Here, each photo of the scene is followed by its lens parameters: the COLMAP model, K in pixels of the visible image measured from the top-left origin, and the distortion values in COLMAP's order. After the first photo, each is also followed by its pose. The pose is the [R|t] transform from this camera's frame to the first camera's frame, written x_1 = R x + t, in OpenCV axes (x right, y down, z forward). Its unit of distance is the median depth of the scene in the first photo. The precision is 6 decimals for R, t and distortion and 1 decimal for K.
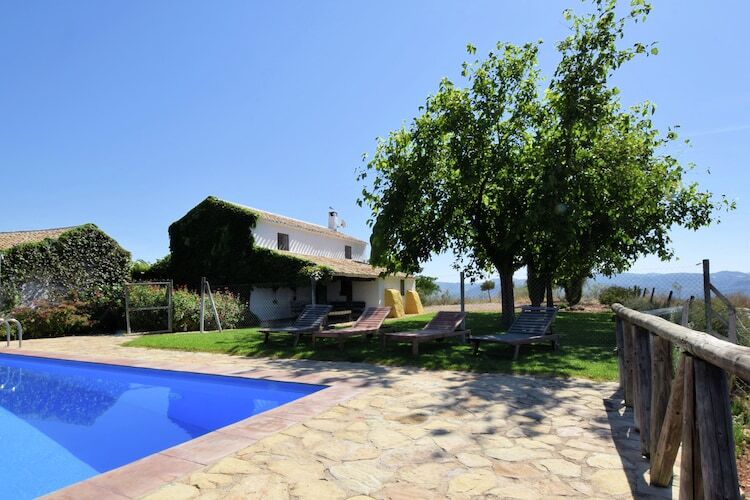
lens RADIAL K [[570.4, 0, 374.6], [0, 570.4, 315.4], [0, 0, 1]] dist [-0.002569, -0.004564]
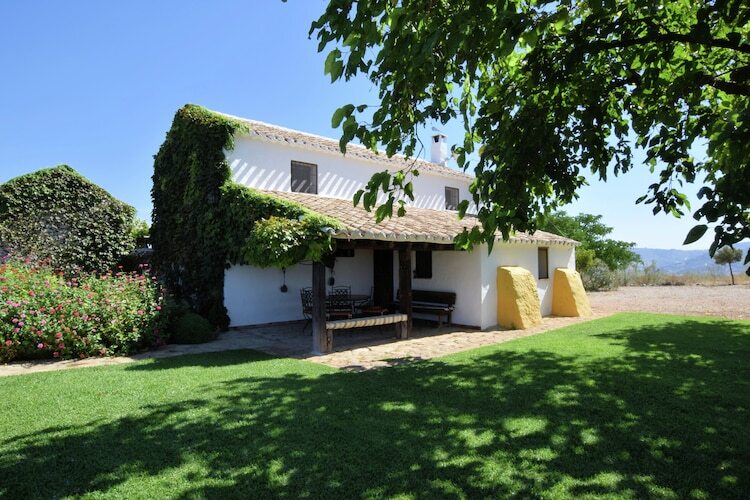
lens RADIAL K [[455.1, 0, 425.5], [0, 455.1, 250.8], [0, 0, 1]] dist [0.002714, 0.001847]
pose [[0.937315, 0.003580, -0.348466, 0.098747], [-0.020160, 0.998830, -0.043966, -0.043704], [0.347901, 0.048235, 0.936290, 0.648550]]
